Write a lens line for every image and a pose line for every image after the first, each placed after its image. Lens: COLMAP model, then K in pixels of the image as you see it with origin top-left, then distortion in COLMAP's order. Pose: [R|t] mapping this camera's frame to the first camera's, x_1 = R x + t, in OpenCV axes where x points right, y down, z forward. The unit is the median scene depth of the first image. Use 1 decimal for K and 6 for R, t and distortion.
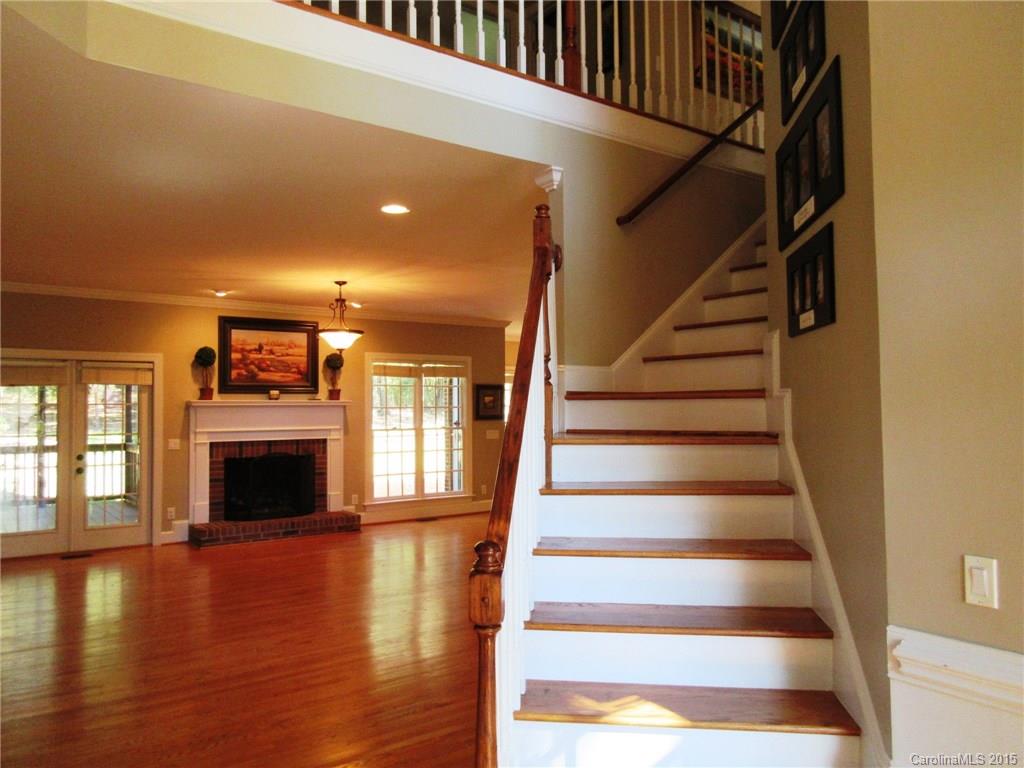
lens RADIAL K [[766.3, 0, 512.6], [0, 766.3, 388.7], [0, 0, 1]] dist [0.013601, -0.006649]
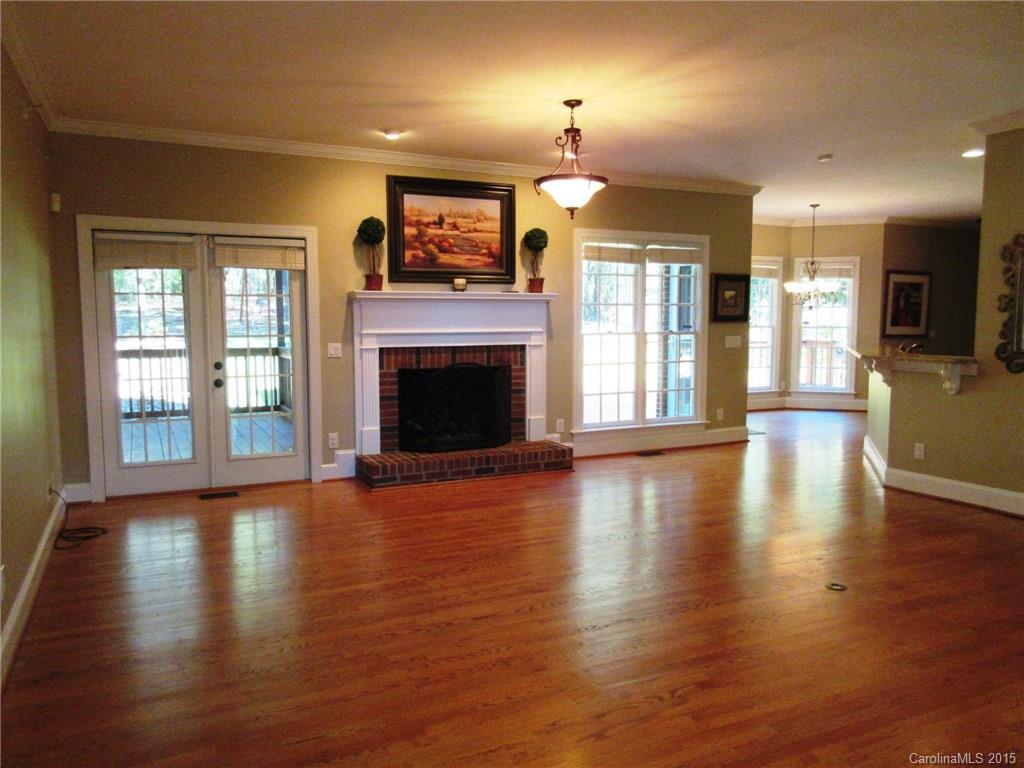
lens RADIAL K [[760.1, 0, 513.6], [0, 760.1, 381.6], [0, 0, 1]] dist [0.015210, 0.000956]
pose [[0.988758, 0.018214, -0.148414, -0.150908], [-0.001595, 0.993781, 0.111337, 0.019285], [0.149519, -0.109849, 0.982638, 0.282090]]
